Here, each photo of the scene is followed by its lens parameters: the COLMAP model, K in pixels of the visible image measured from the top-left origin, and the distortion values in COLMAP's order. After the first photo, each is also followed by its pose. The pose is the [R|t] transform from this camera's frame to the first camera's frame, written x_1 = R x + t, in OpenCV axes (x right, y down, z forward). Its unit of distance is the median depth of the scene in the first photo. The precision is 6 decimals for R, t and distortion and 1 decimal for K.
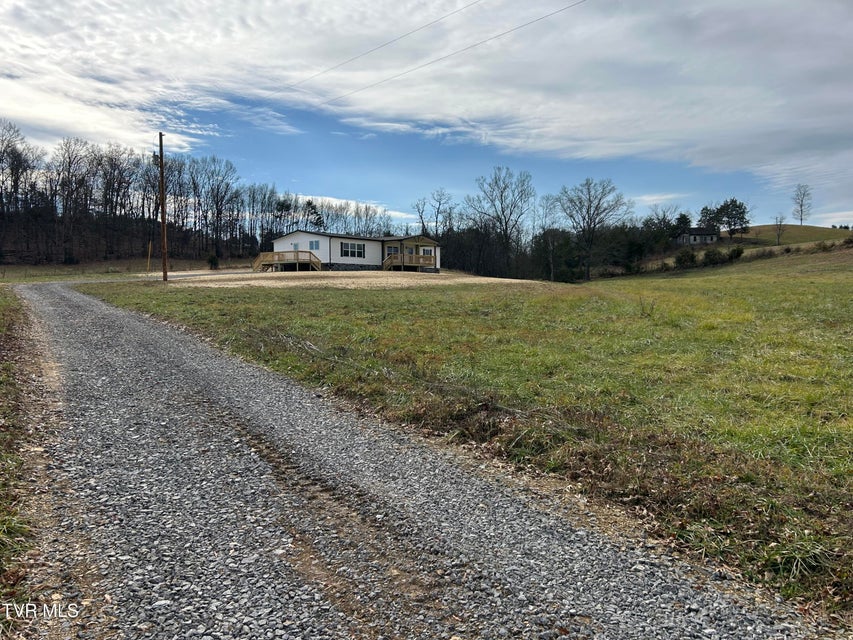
lens RADIAL K [[686.9, 0, 429.0], [0, 686.9, 331.9], [0, 0, 1]] dist [0.053599, -0.047805]
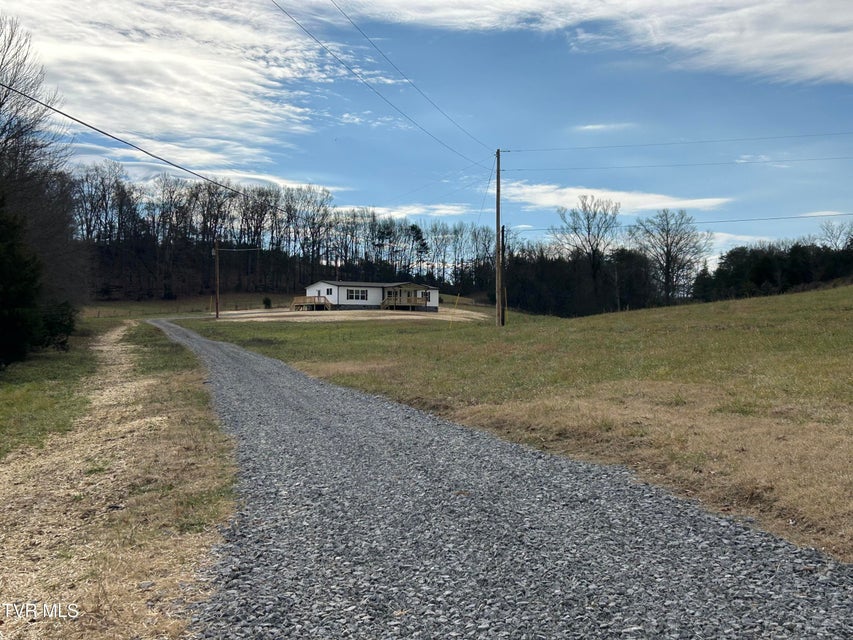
lens RADIAL K [[1136.3, 0, 426.5], [0, 1136.3, 320.0], [0, 0, 1]] dist [0.110114, -0.053648]
pose [[0.968662, 0.002054, -0.248374, 1.114137], [-0.018780, 0.997709, -0.064992, 0.144486], [0.247671, 0.067620, 0.966481, -2.192532]]
